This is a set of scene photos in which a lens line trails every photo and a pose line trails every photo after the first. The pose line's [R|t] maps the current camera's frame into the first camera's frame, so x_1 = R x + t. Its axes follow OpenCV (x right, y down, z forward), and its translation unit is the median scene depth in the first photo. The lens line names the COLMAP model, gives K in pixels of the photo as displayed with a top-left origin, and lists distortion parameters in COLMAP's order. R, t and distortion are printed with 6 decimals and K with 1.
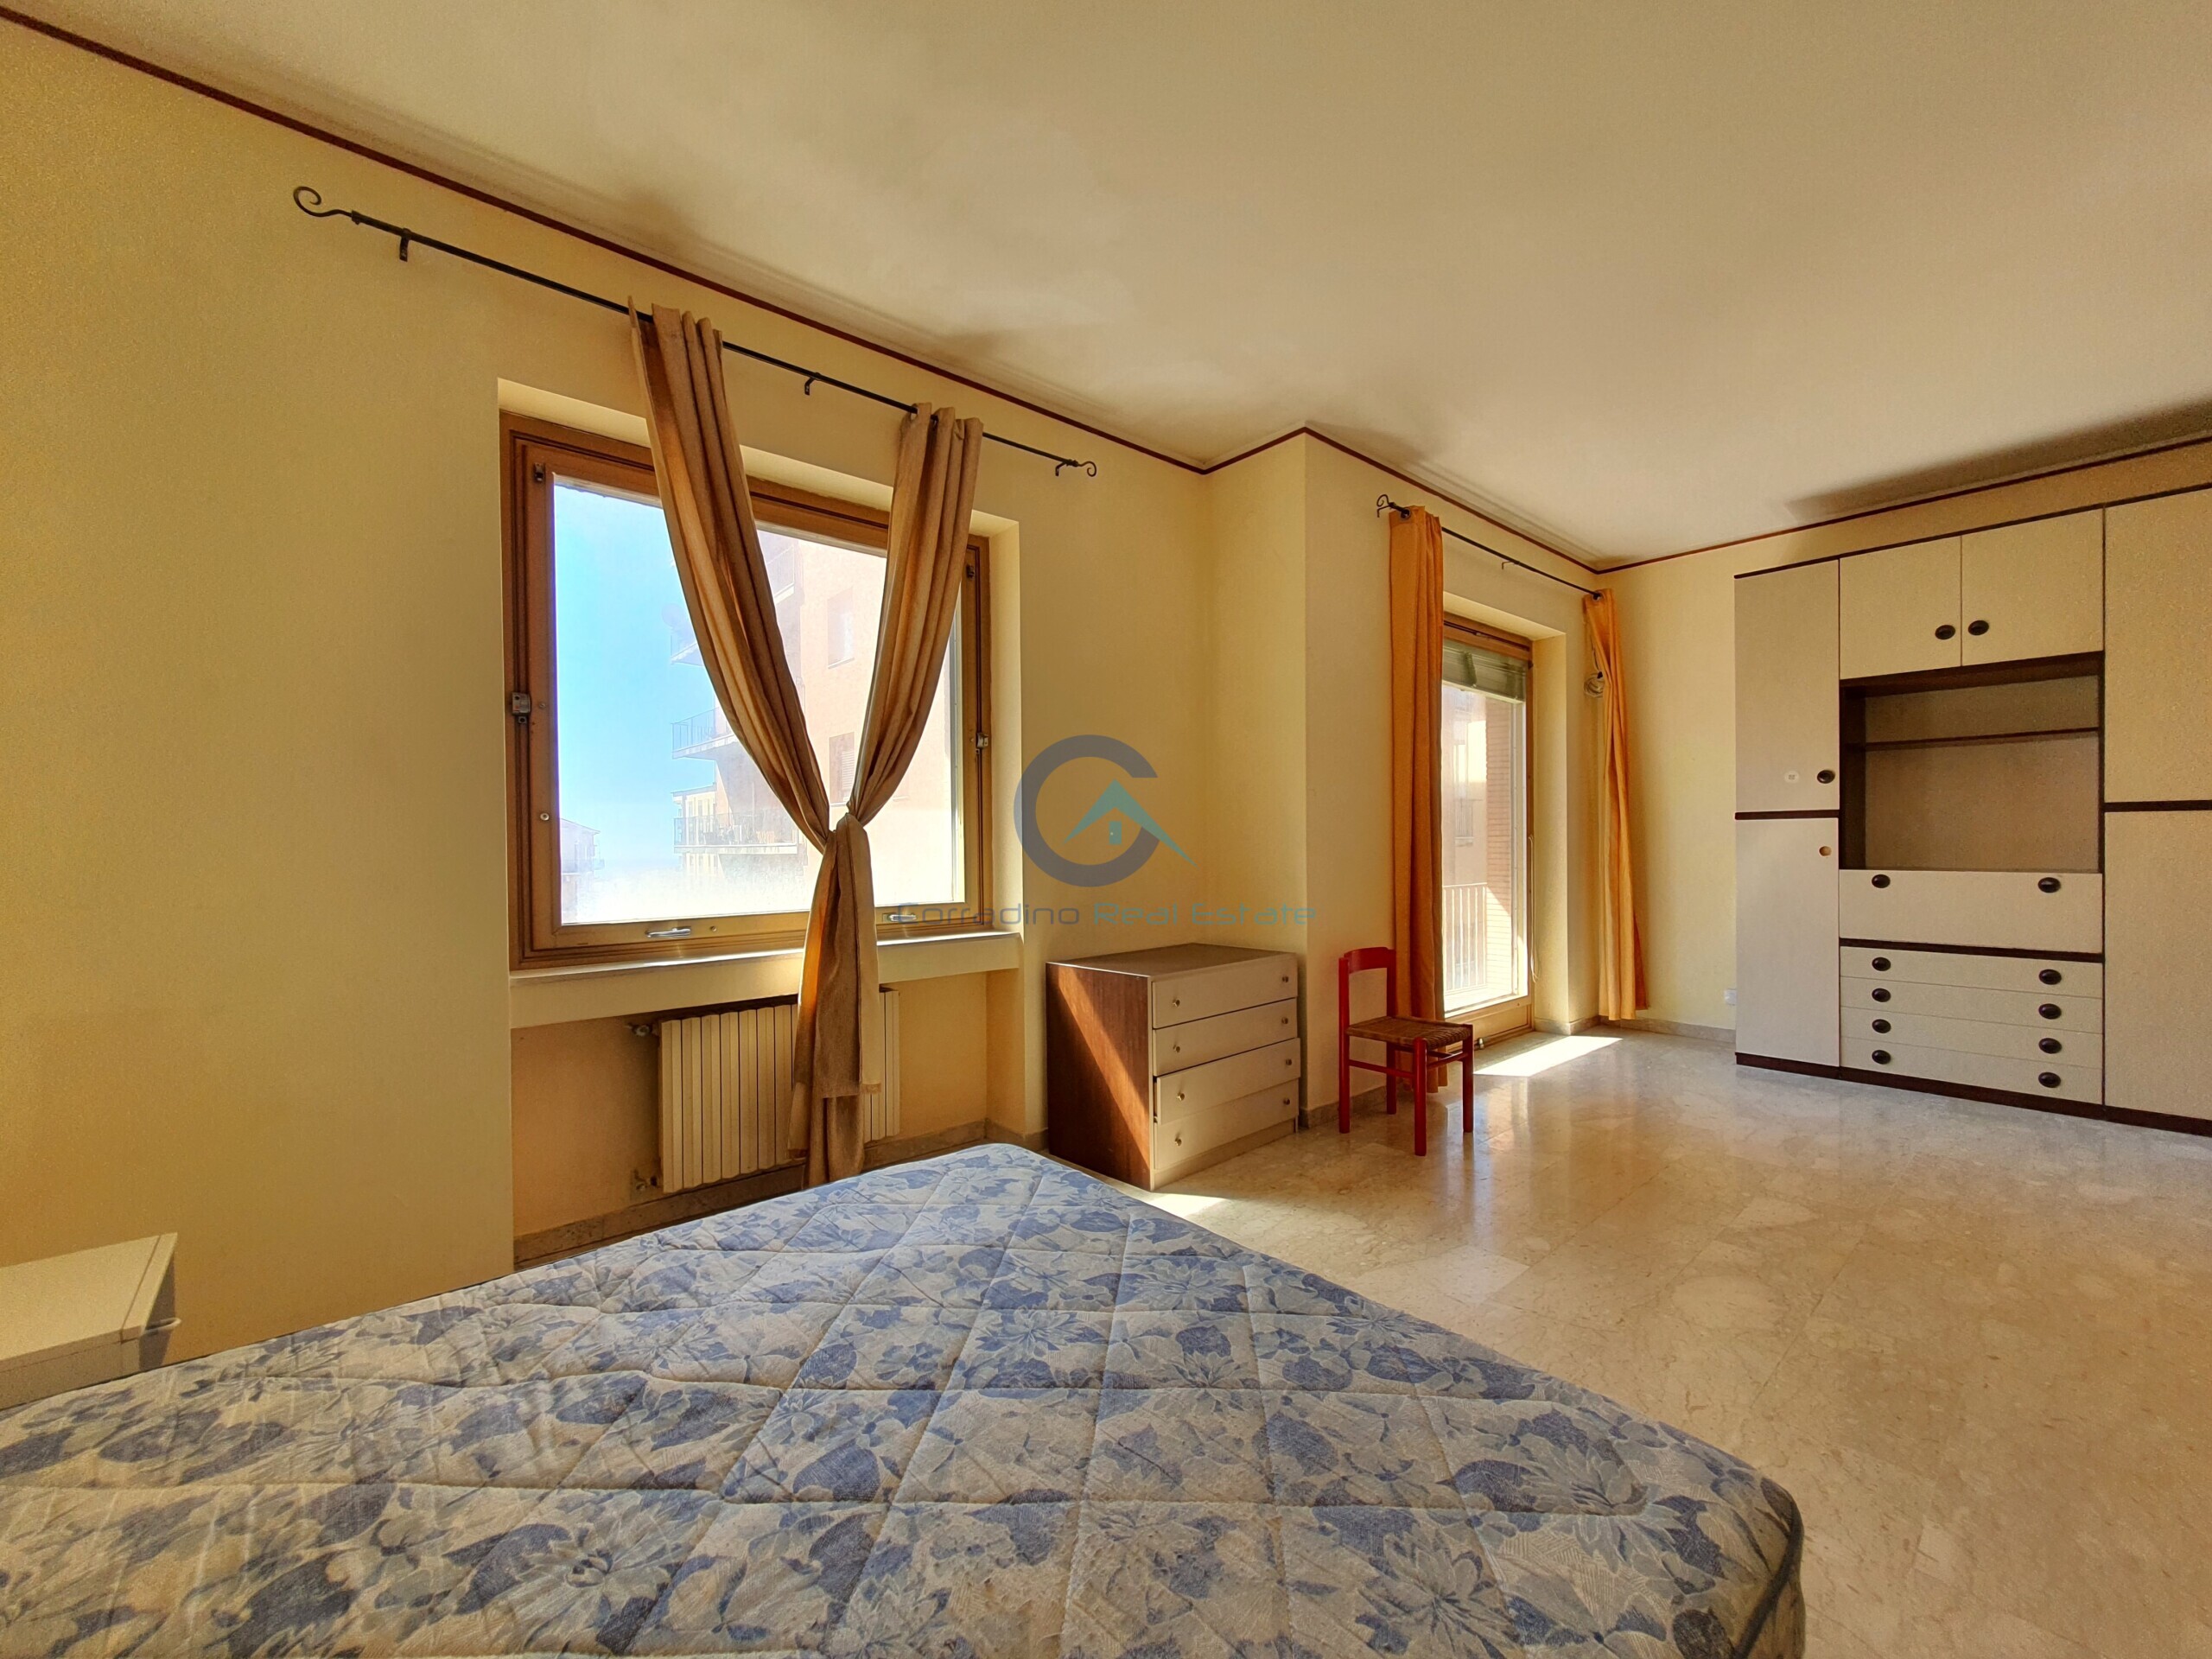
lens RADIAL K [[883.9, 0, 1103.0], [0, 883.9, 843.7], [0, 0, 1]] dist [-0.001078, 0.000098]
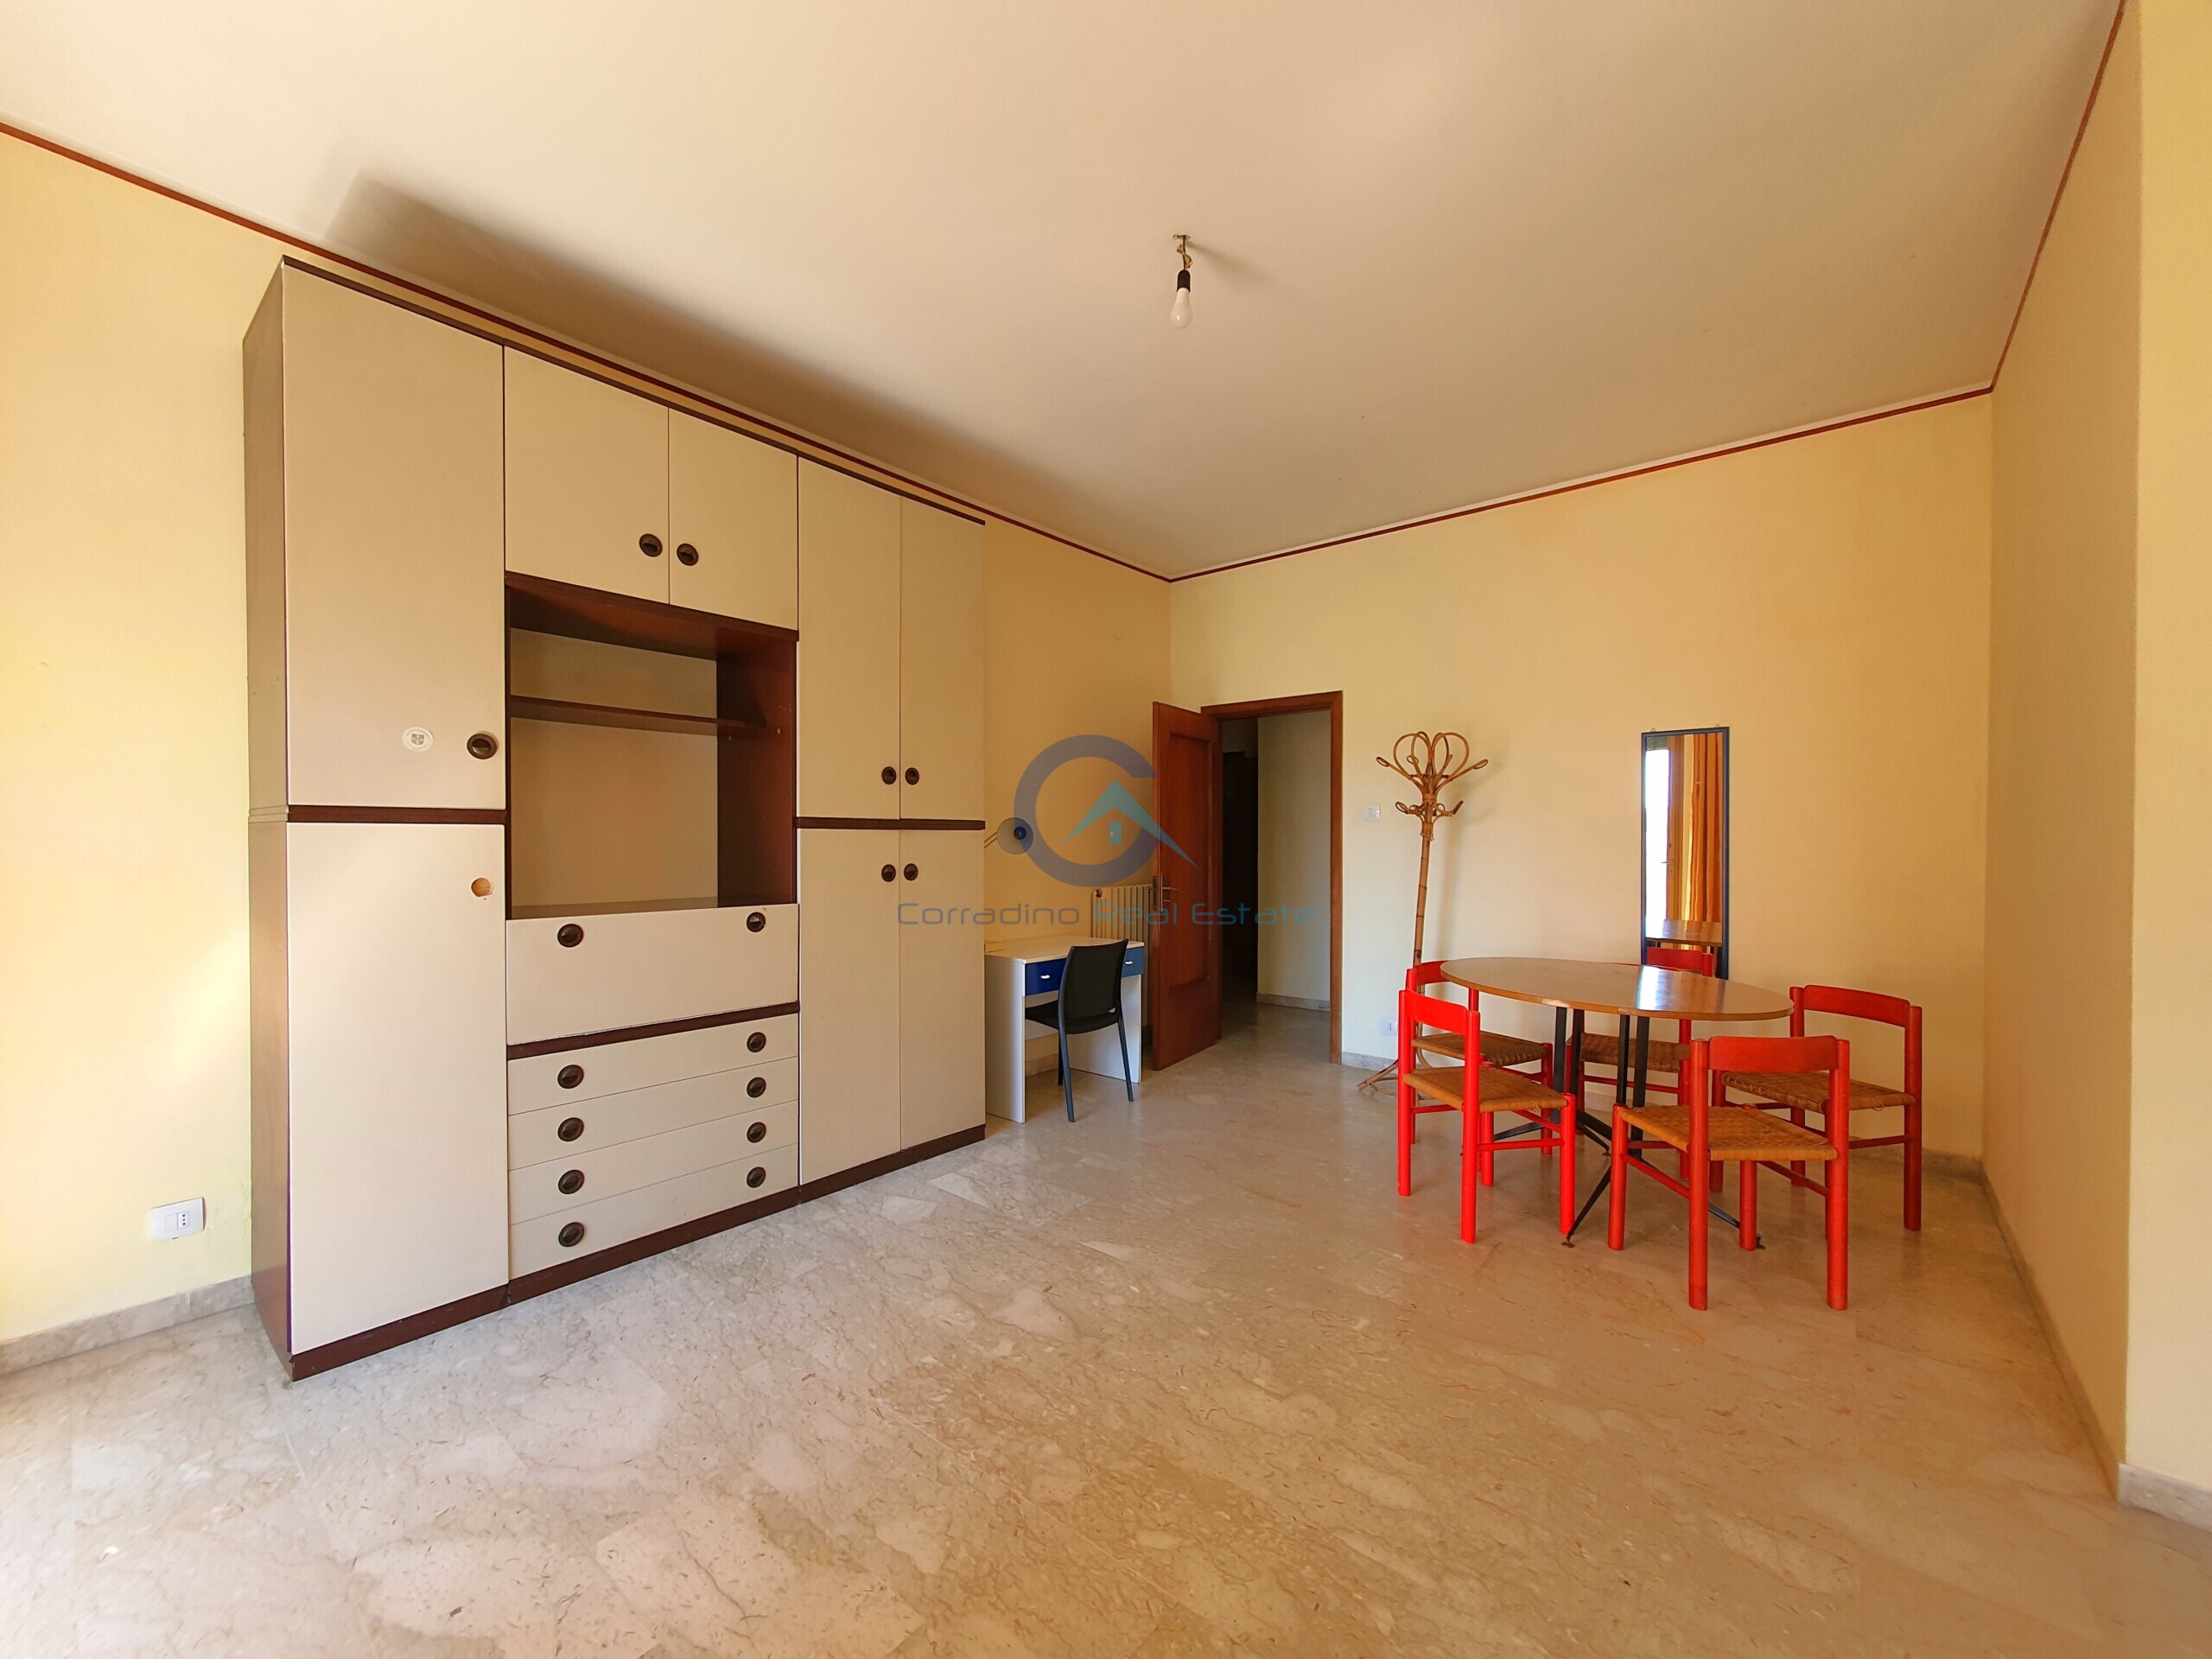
lens RADIAL K [[880.6, 0, 1096.5], [0, 880.6, 852.3], [0, 0, 1]] dist [0.002543, 0.000247]
pose [[-0.158777, -0.006073, 0.987296, 0.283326], [0.004807, 0.999964, 0.006924, -0.017115], [-0.987303, 0.005845, -0.158742, 0.851838]]
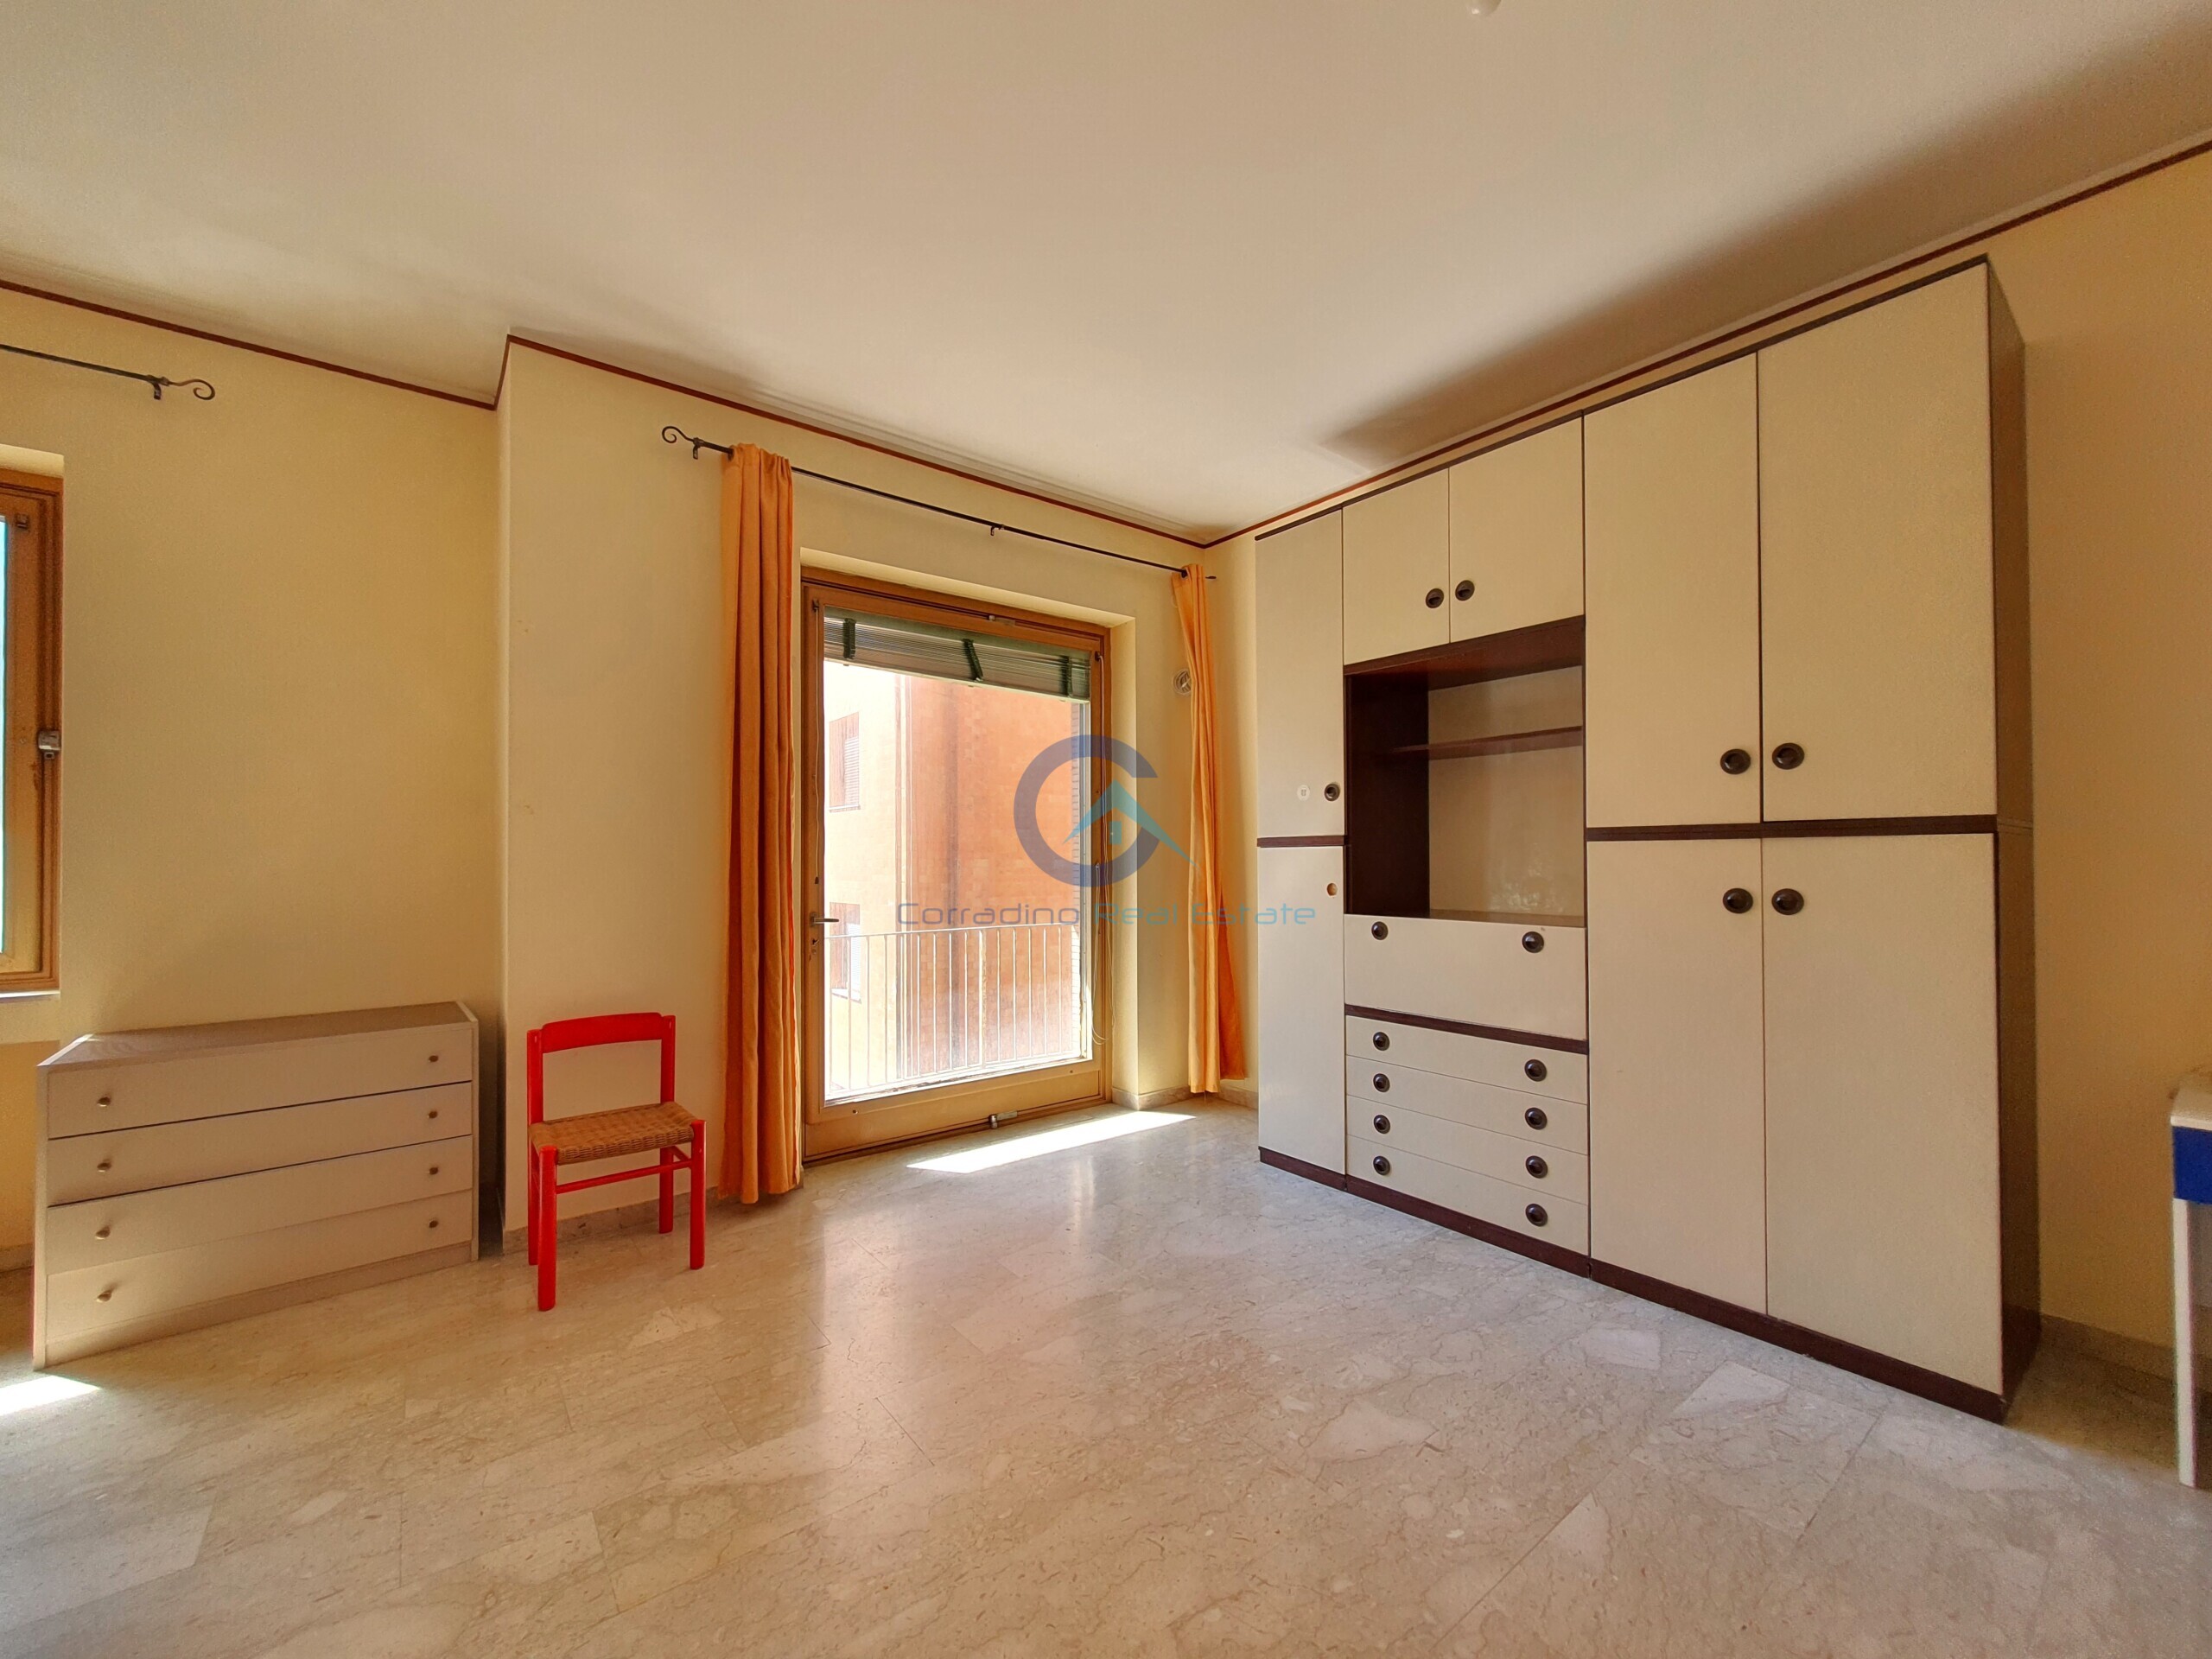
lens RADIAL K [[880.6, 0, 1096.5], [0, 880.6, 852.3], [0, 0, 1]] dist [0.002543, 0.000247]
pose [[0.998394, 0.003970, -0.056506, 0.776490], [-0.004754, 0.999894, -0.013740, -0.014667], [0.056445, 0.013987, 0.998308, 0.270028]]
